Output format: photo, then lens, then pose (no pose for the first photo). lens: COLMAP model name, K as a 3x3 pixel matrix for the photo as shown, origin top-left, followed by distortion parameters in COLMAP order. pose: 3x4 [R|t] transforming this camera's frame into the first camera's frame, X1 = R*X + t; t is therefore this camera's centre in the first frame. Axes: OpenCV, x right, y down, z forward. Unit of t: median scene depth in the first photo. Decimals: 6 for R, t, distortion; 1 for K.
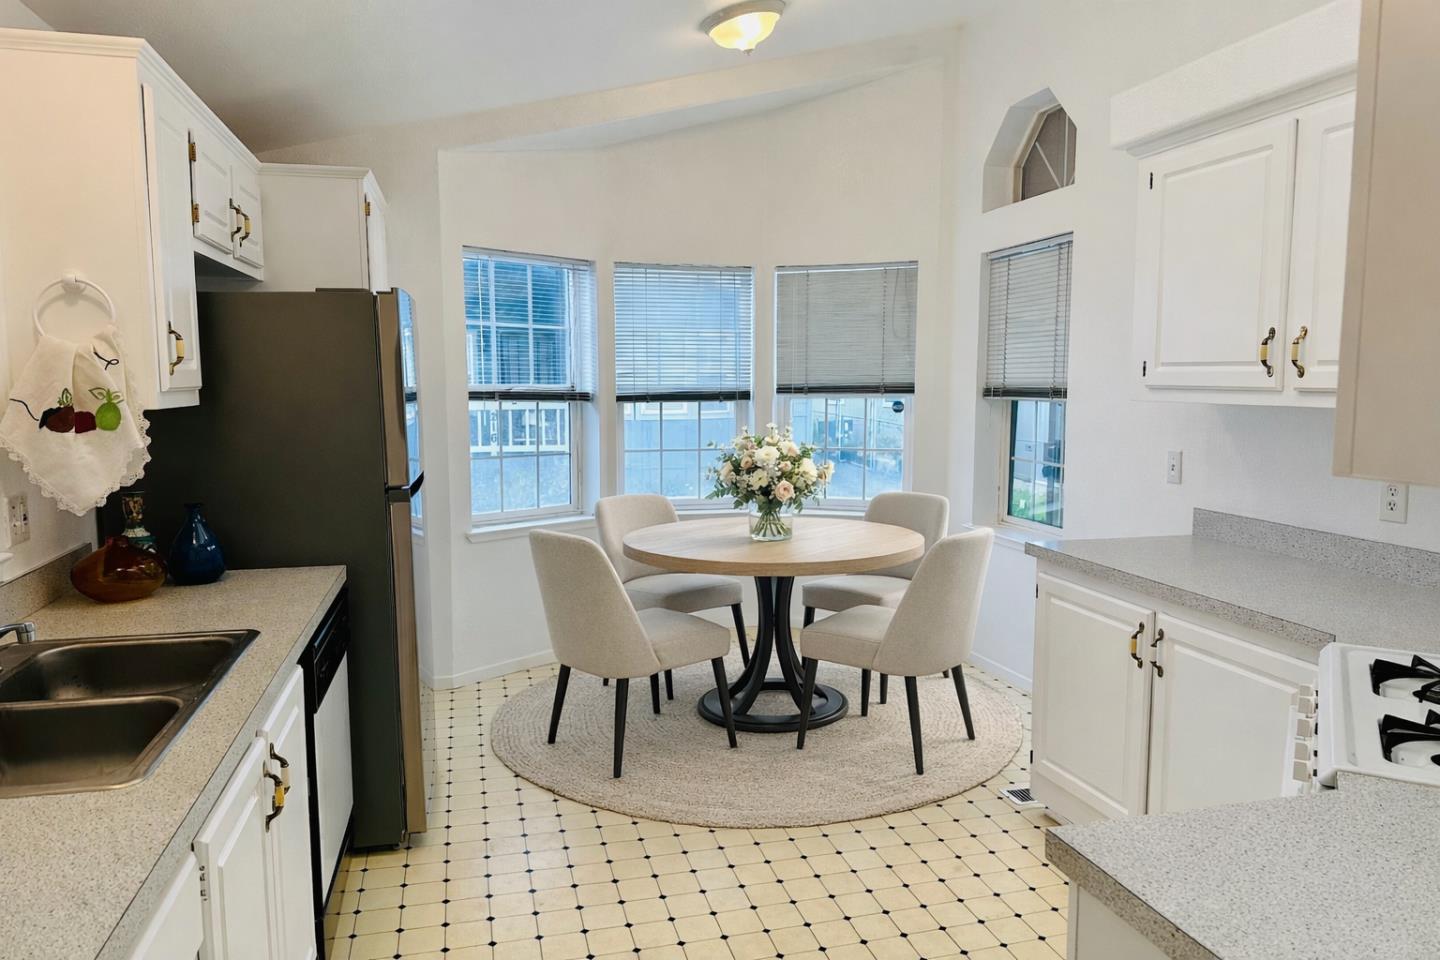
lens RADIAL K [[1012.9, 0, 720.0], [0, 1012.9, 480.0], [0, 0, 1]] dist [0.000489, -0.003457]
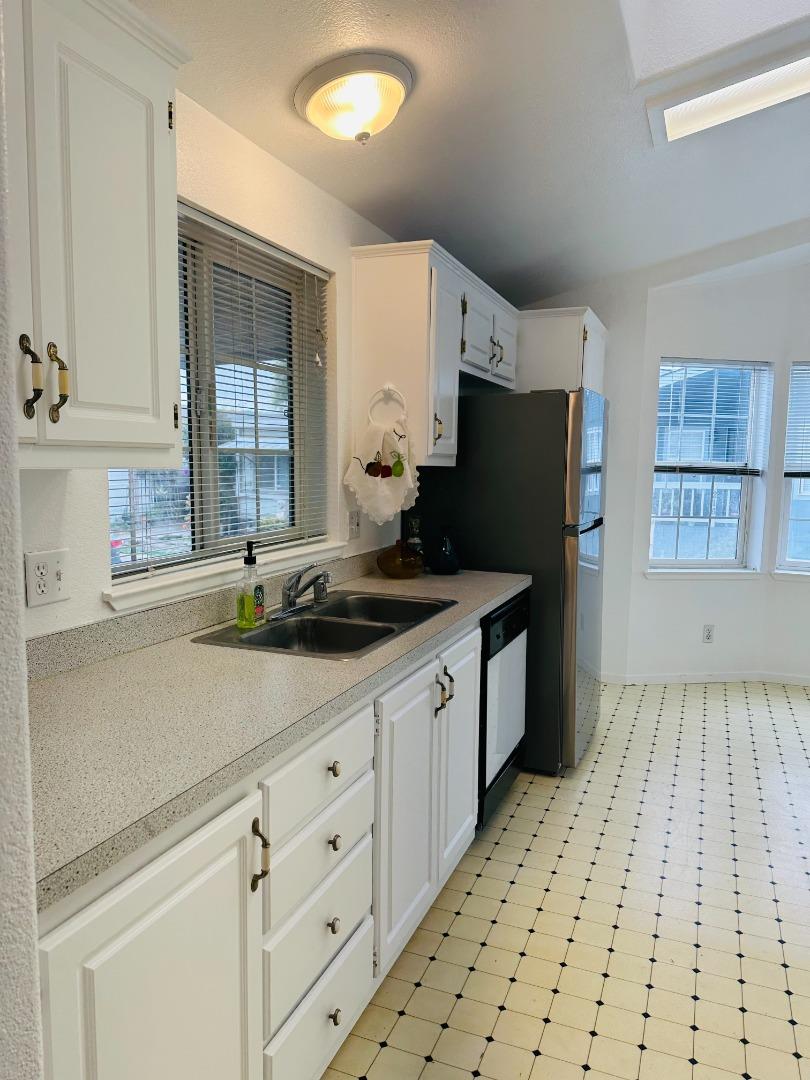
lens RADIAL K [[753.9, 0, 409.7], [0, 753.9, 540.3], [0, 0, 1]] dist [0.159860, -0.210936]
pose [[0.805401, 0.075395, -0.587915, 0.166307], [-0.079312, 0.996666, 0.019161, 0.030756], [0.587400, 0.031196, 0.808696, -0.022477]]
